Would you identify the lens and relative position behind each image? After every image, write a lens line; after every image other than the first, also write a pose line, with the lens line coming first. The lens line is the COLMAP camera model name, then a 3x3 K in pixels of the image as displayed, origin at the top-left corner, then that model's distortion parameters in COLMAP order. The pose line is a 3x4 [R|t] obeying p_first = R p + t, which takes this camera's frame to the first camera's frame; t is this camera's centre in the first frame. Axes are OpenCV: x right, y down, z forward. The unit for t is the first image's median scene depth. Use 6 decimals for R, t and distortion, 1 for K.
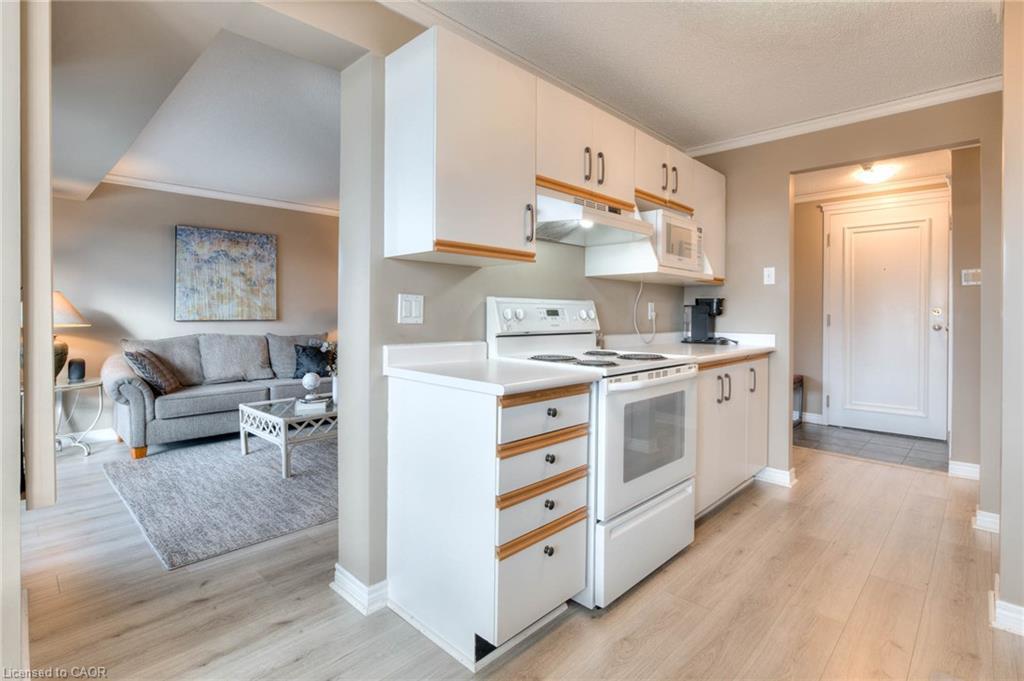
lens RADIAL K [[497.2, 0, 544.8], [0, 497.2, 317.4], [0, 0, 1]] dist [-0.010029, 0.000631]
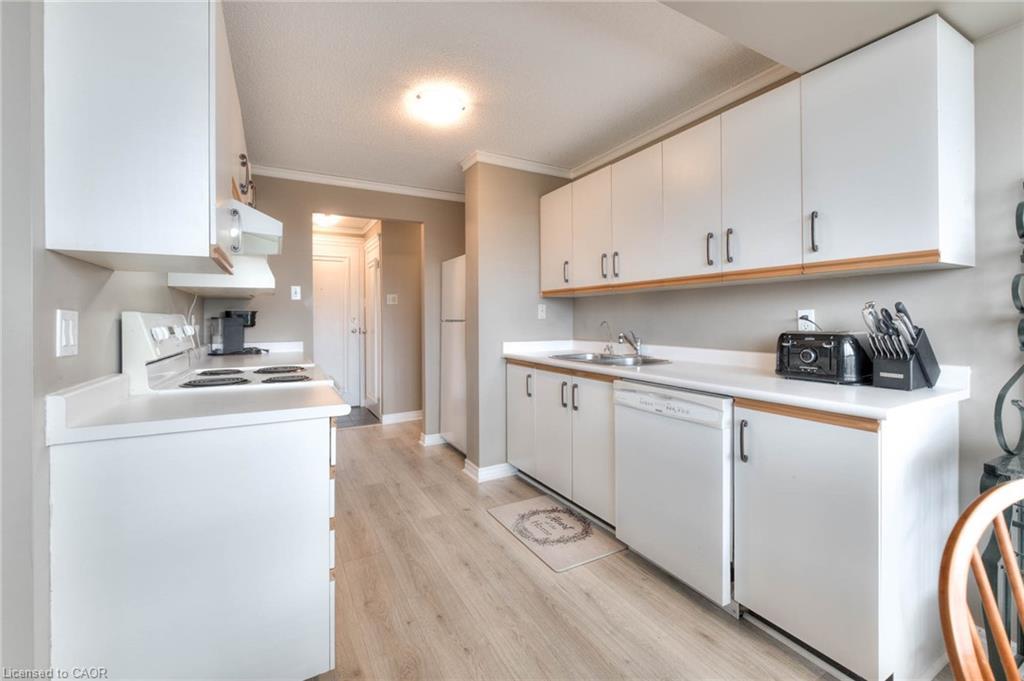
lens RADIAL K [[425.2, 0, 520.7], [0, 425.2, 321.8], [0, 0, 1]] dist [0.002166, 0.000148]
pose [[0.306934, -0.012276, 0.951652, -0.407796], [0.012872, 0.999879, 0.008747, -0.018820], [-0.951644, 0.009565, 0.307055, 0.192551]]
